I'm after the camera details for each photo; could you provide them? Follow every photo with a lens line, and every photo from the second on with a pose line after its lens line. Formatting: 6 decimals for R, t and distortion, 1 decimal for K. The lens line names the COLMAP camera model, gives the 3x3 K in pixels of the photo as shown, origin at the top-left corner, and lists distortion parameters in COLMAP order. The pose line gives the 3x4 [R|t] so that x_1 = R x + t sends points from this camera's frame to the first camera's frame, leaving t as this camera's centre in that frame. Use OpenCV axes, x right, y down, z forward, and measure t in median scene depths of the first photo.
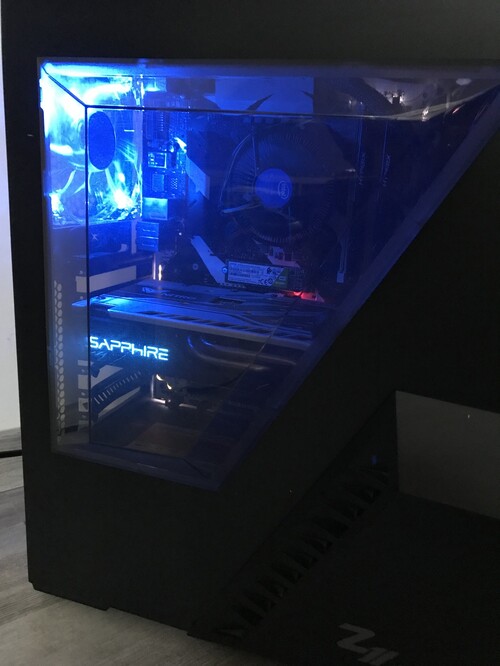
lens RADIAL K [[538.5, 0, 250.0], [0, 538.5, 333.0], [0, 0, 1]] dist [0.011373, 0.009806]
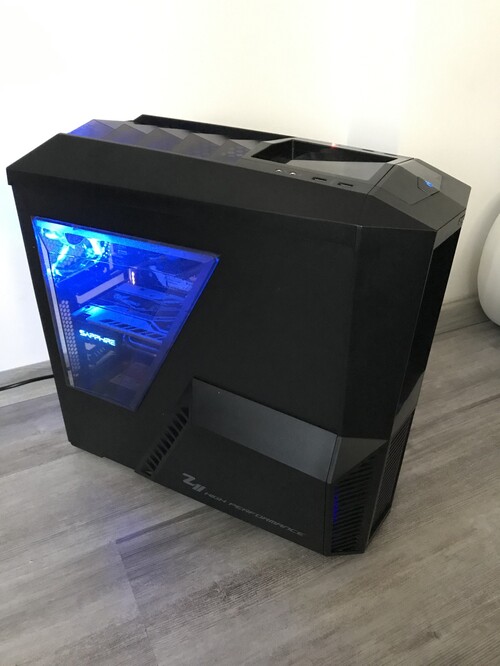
lens RADIAL K [[538.5, 0, 250.0], [0, 538.5, 333.0], [0, 0, 1]] dist [0.011373, 0.009806]
pose [[0.977504, 0.038060, -0.207453, 0.693470], [0.013510, 0.970265, 0.241667, -0.436307], [0.210482, -0.239033, 0.947924, -0.713480]]
